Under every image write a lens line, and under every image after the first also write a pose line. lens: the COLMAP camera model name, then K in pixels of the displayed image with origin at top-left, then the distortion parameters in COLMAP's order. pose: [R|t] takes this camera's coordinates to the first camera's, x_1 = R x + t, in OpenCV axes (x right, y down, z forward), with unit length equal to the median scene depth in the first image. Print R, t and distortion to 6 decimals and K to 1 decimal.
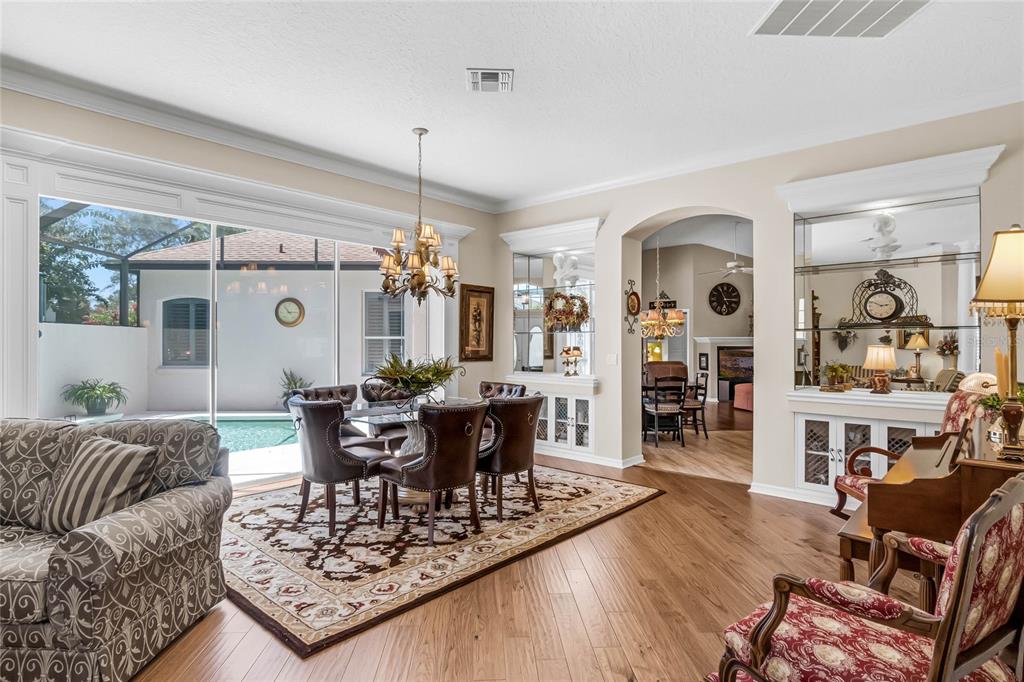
lens RADIAL K [[521.2, 0, 510.6], [0, 521.2, 344.1], [0, 0, 1]] dist [0.001651, -0.002103]
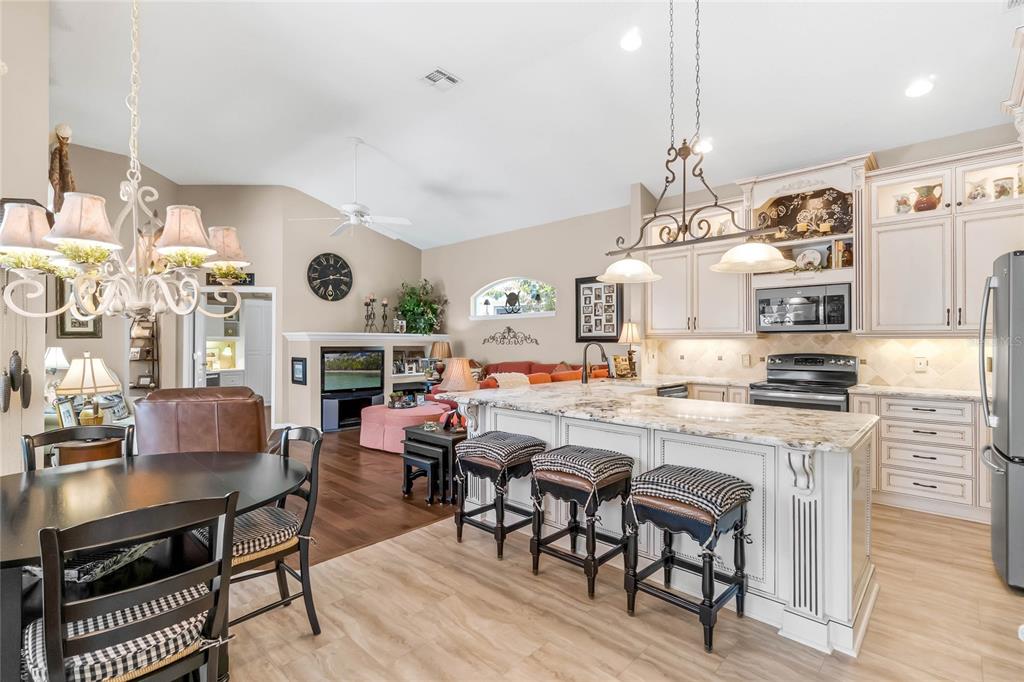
lens RADIAL K [[489.7, 0, 492.2], [0, 489.7, 343.0], [0, 0, 1]] dist [0.002386, -0.001644]
pose [[0.737733, 0.011030, 0.675003, 0.401490], [-0.008290, 0.999939, -0.007280, 0.006145], [-0.675042, -0.000225, 0.737779, 1.141058]]
